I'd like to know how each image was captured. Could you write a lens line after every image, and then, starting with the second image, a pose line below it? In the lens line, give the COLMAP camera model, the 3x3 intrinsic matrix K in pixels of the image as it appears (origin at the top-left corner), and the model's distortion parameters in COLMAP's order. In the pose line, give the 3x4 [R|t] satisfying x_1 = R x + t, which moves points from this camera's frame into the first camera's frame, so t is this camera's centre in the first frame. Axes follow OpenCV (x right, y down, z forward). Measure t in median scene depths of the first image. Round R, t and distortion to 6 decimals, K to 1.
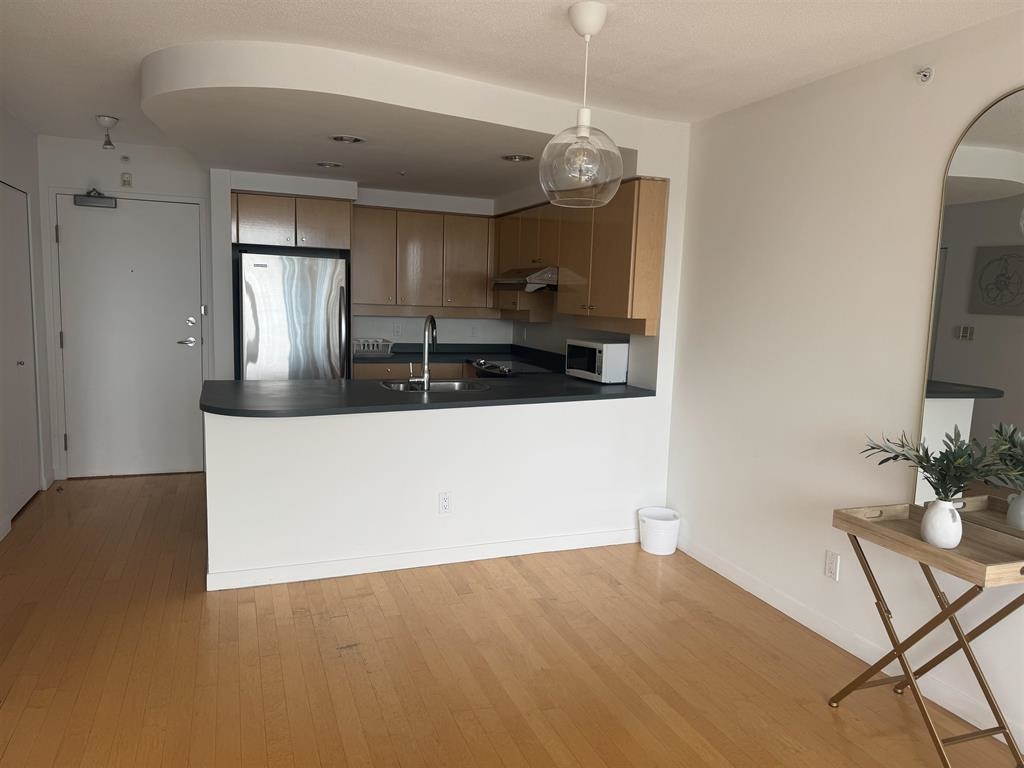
lens RADIAL K [[730.3, 0, 512.6], [0, 730.3, 387.6], [0, 0, 1]] dist [0.024970, -0.003198]
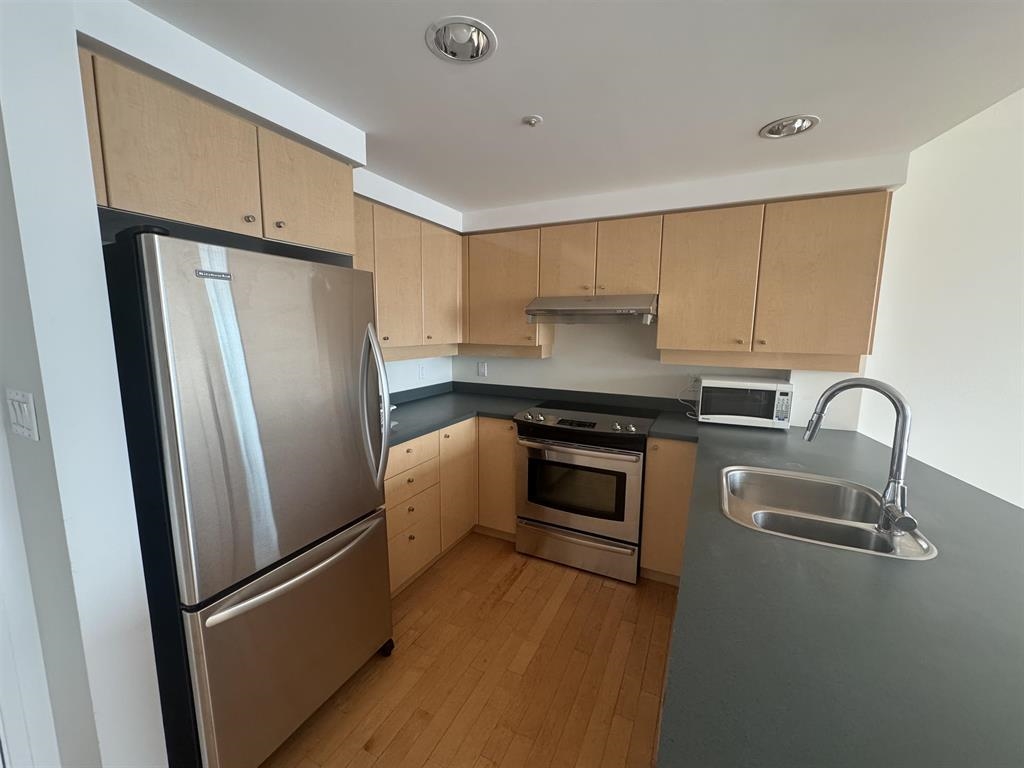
lens RADIAL K [[410.0, 0, 513.2], [0, 410.0, 382.8], [0, 0, 1]] dist [-0.000516, -0.000037]
pose [[0.722630, -0.122574, 0.680280, -0.423082], [0.101086, 0.992311, 0.071418, -0.124582], [-0.683804, 0.017159, 0.729464, 0.831046]]
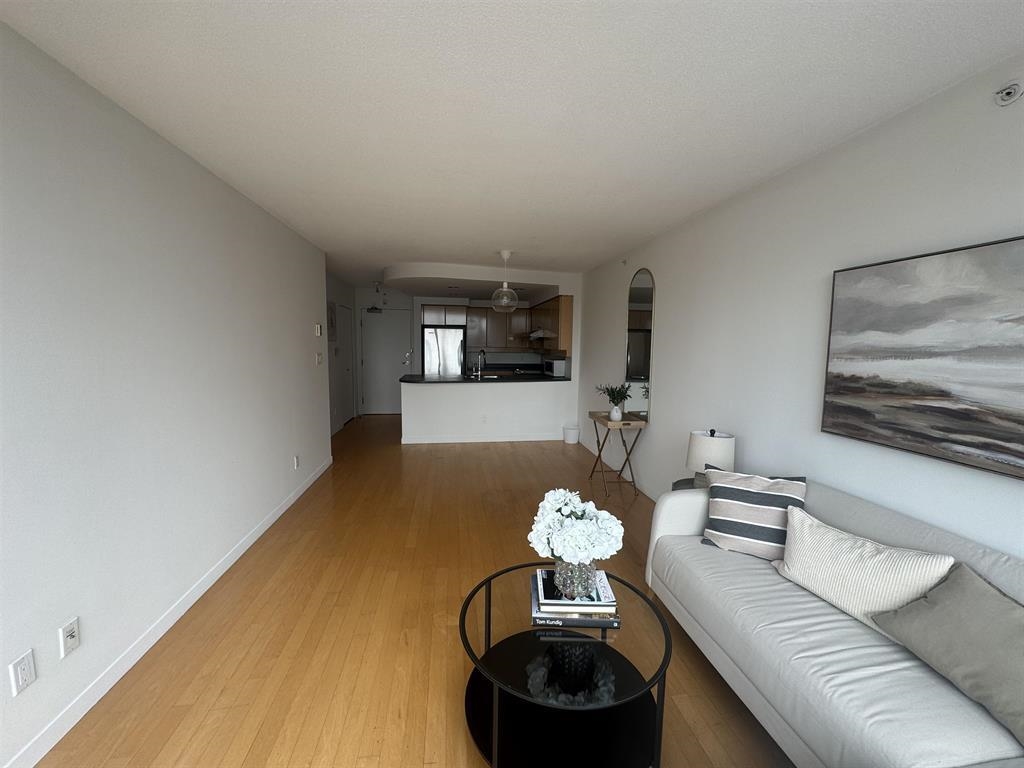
lens RADIAL K [[410.0, 0, 511.4], [0, 410.0, 380.5], [0, 0, 1]] dist [-0.000516, -0.000037]
pose [[0.975575, 0.001261, -0.219663, 0.275998], [-0.009941, 0.999212, -0.038415, 0.060110], [0.219441, 0.039660, 0.974819, -0.373317]]
